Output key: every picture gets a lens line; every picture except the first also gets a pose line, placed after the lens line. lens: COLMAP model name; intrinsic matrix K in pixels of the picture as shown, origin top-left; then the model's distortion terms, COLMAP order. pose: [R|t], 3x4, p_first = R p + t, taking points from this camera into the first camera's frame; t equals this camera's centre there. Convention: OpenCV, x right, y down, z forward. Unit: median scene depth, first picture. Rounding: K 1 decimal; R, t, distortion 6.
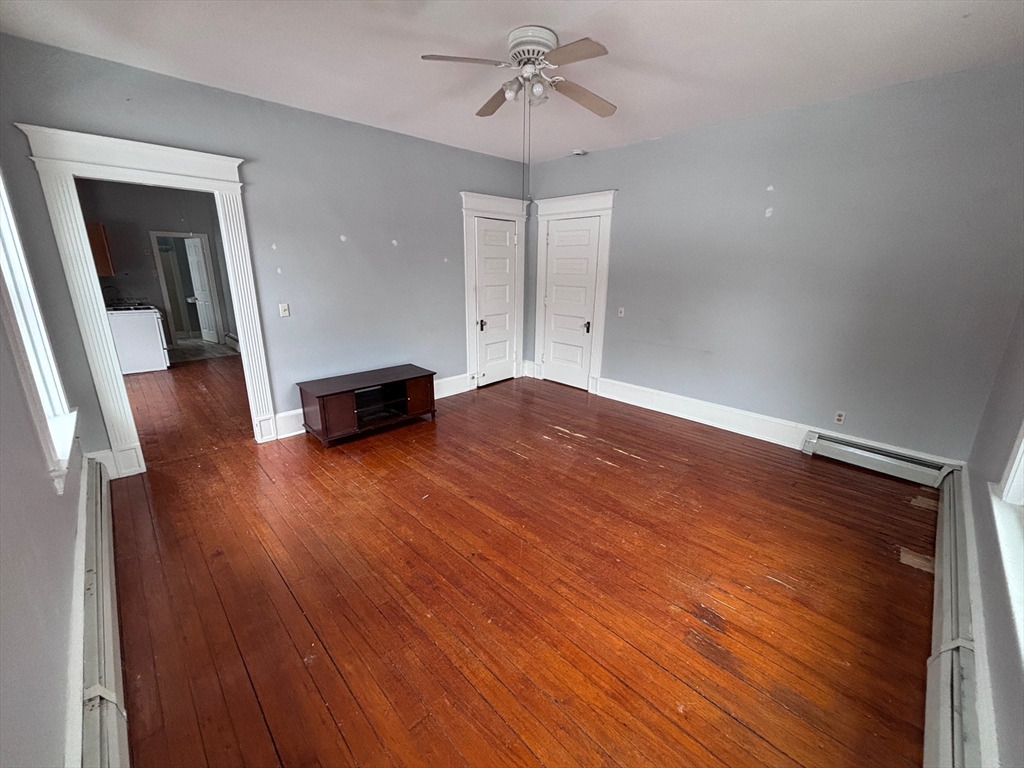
lens RADIAL K [[410.8, 0, 510.4], [0, 410.8, 377.8], [0, 0, 1]] dist [0.001610, 0.000234]
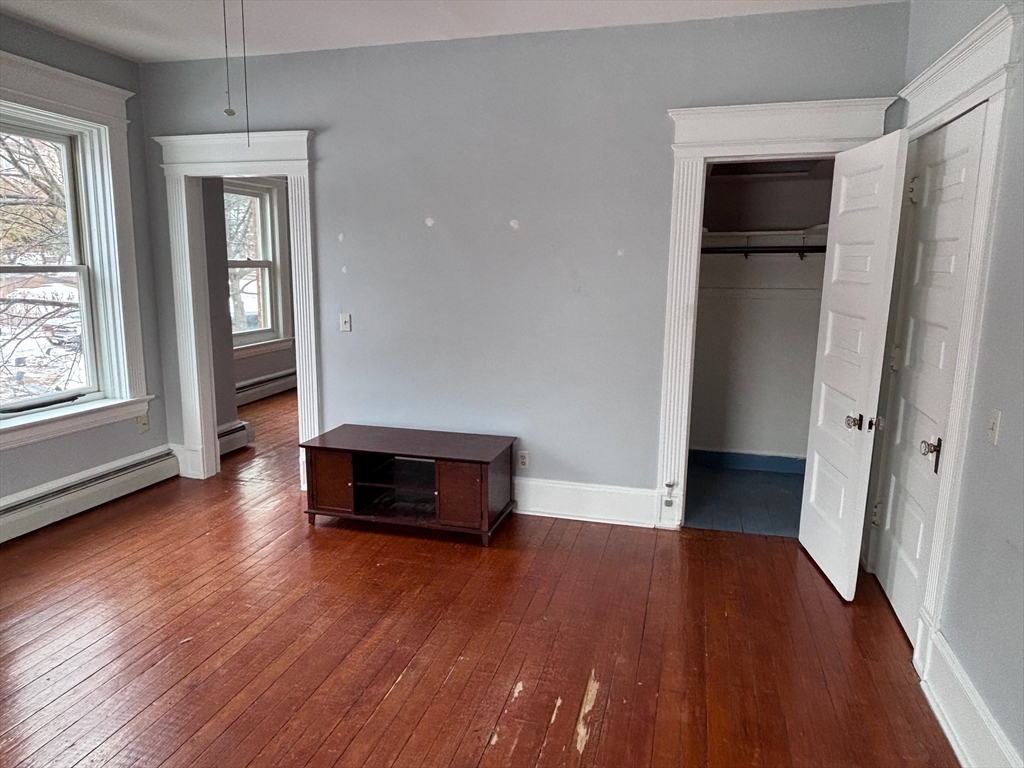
lens RADIAL K [[647.2, 0, 512.0], [0, 647.2, 384.0], [0, 0, 1]] dist [0.010285, 0.000679]
pose [[0.521656, 0.146196, -0.840537, 0.589744], [-0.231198, 0.972568, 0.025673, -0.157302], [0.821232, 0.180938, 0.541146, 0.643707]]
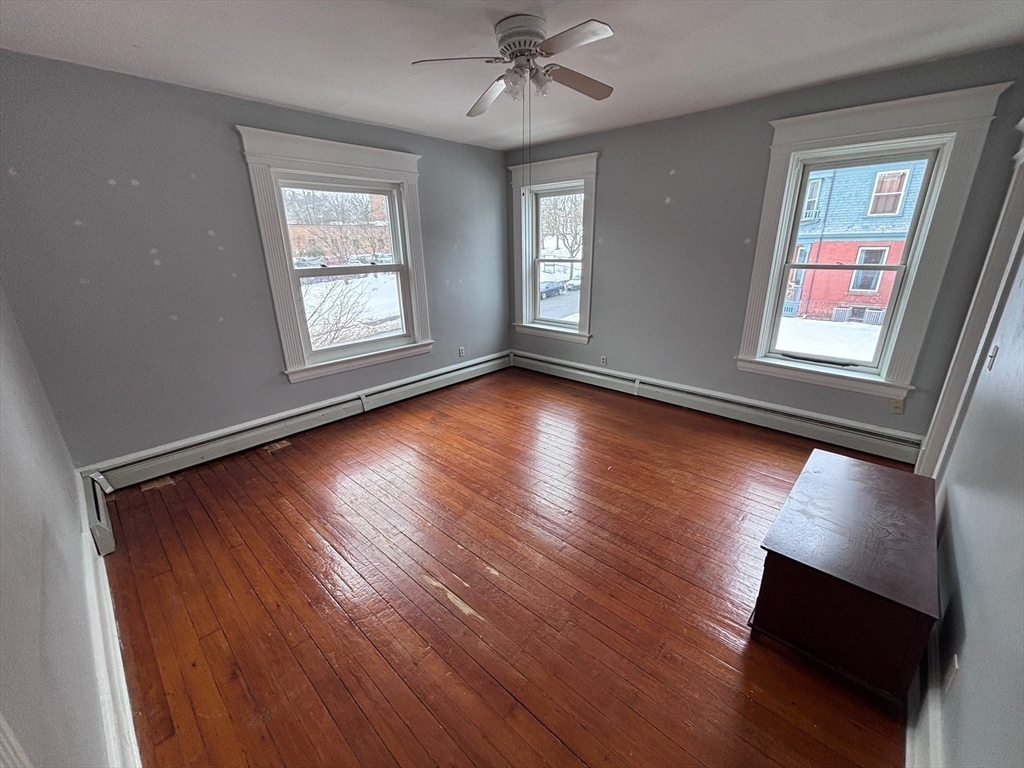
lens RADIAL K [[411.6, 0, 512.9], [0, 411.6, 383.0], [0, 0, 1]] dist [0.001046, -0.000193]
pose [[-0.998609, 0.017761, -0.049652, 0.089700], [-0.012709, 0.832750, 0.553503, -0.414286], [0.051178, 0.553363, -0.831366, 1.408015]]
